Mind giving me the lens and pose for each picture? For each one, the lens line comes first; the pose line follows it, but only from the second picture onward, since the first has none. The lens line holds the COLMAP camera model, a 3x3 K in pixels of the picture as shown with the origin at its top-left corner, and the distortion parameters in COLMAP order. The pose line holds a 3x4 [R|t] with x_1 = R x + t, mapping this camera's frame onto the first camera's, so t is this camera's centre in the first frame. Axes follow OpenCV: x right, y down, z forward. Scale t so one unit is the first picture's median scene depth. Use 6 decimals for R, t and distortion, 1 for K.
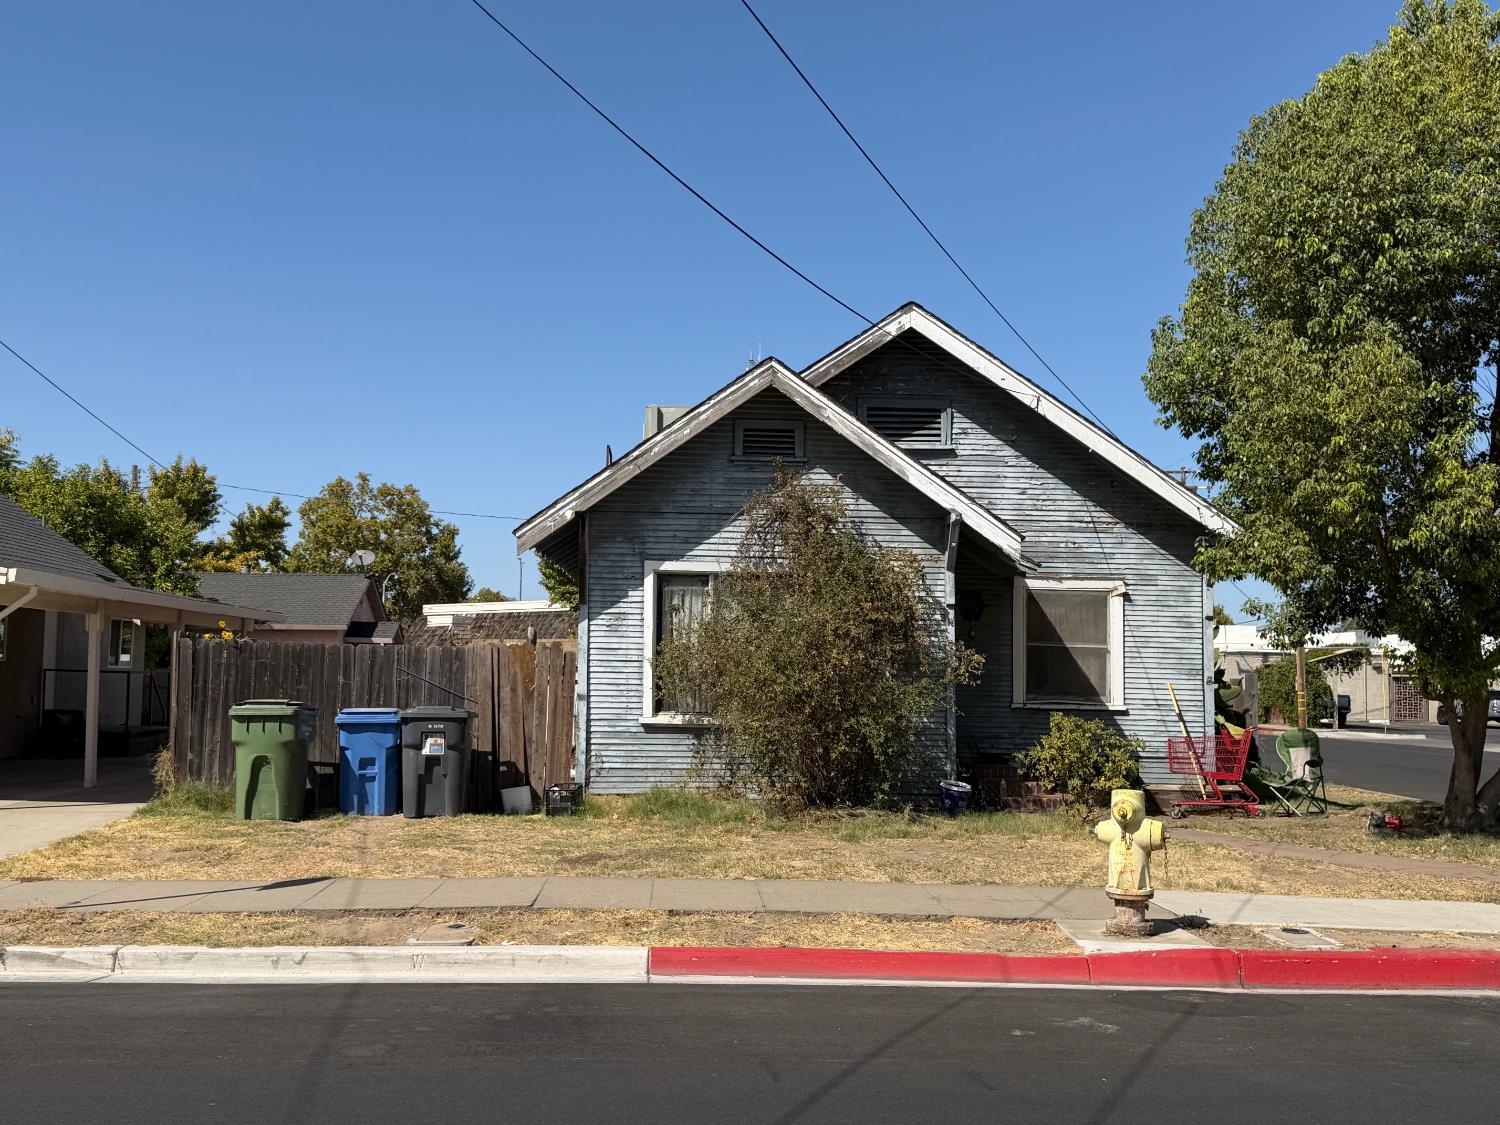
lens RADIAL K [[1594.1, 0, 750.0], [0, 1594.1, 562.5], [0, 0, 1]] dist [0.049906, -0.000573]
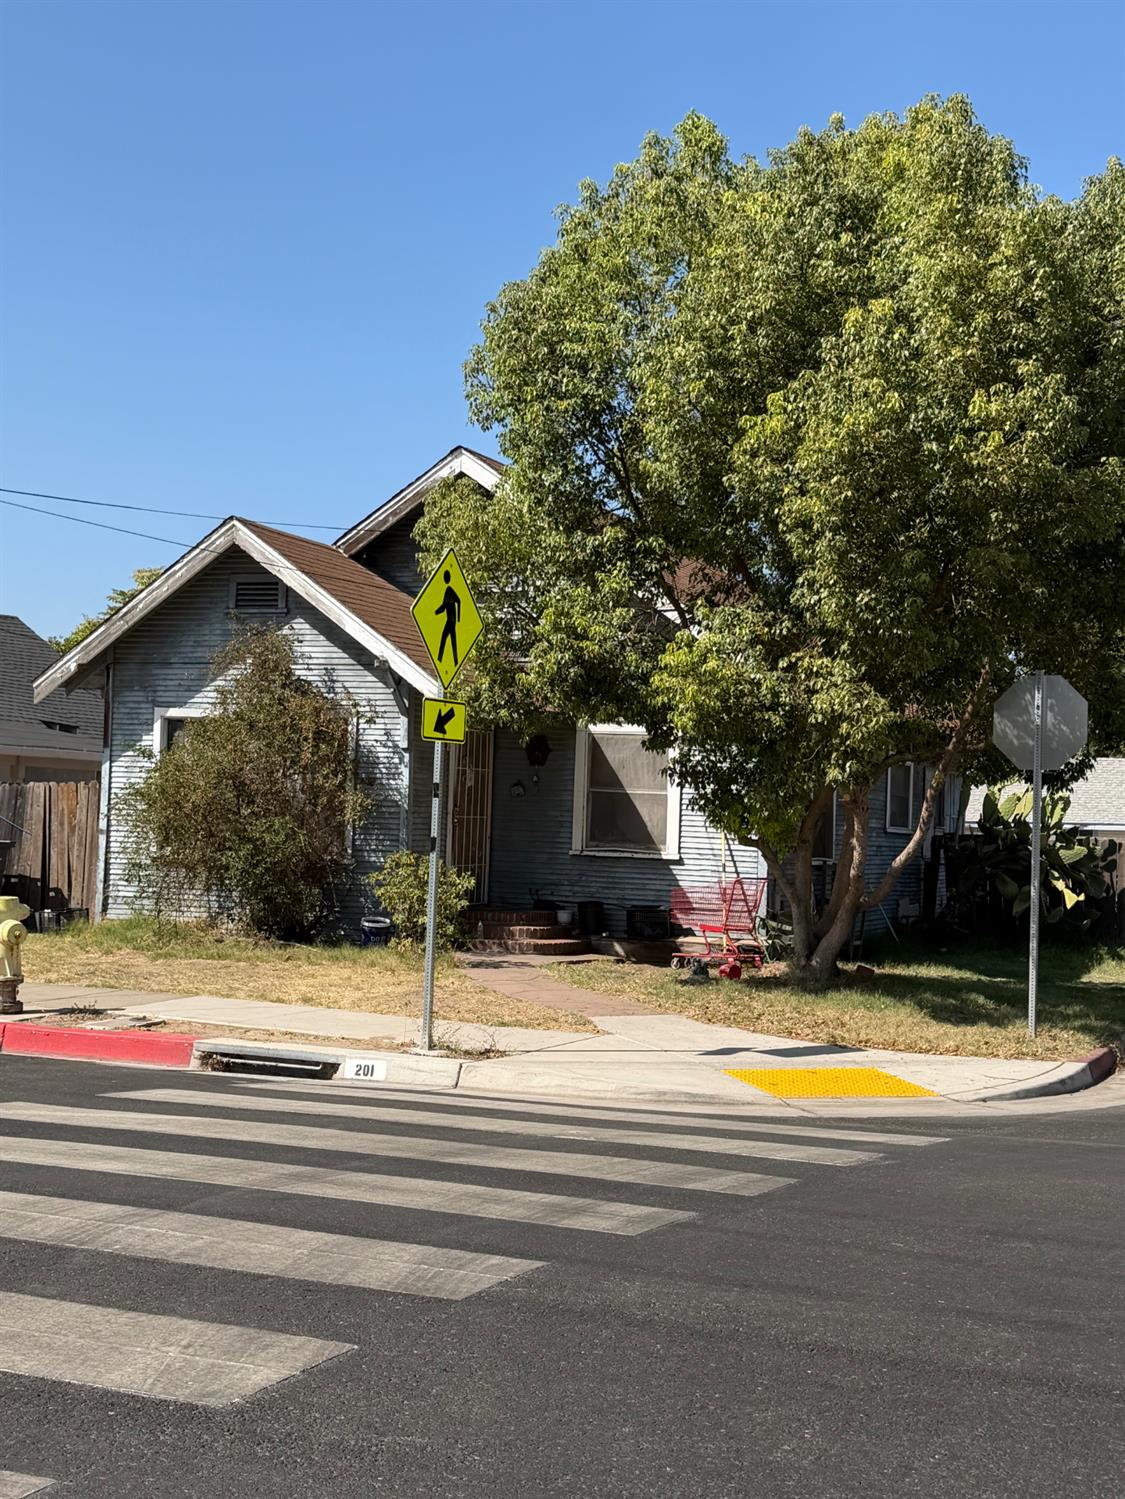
lens RADIAL K [[1979.8, 0, 562.5], [0, 1979.8, 749.5], [0, 0, 1]] dist [0.013444, 0.006302]
pose [[0.914202, 0.001366, -0.405257, 0.734819], [0.008091, 0.999734, 0.021621, 0.000430], [0.405178, -0.023045, 0.913947, -0.123547]]
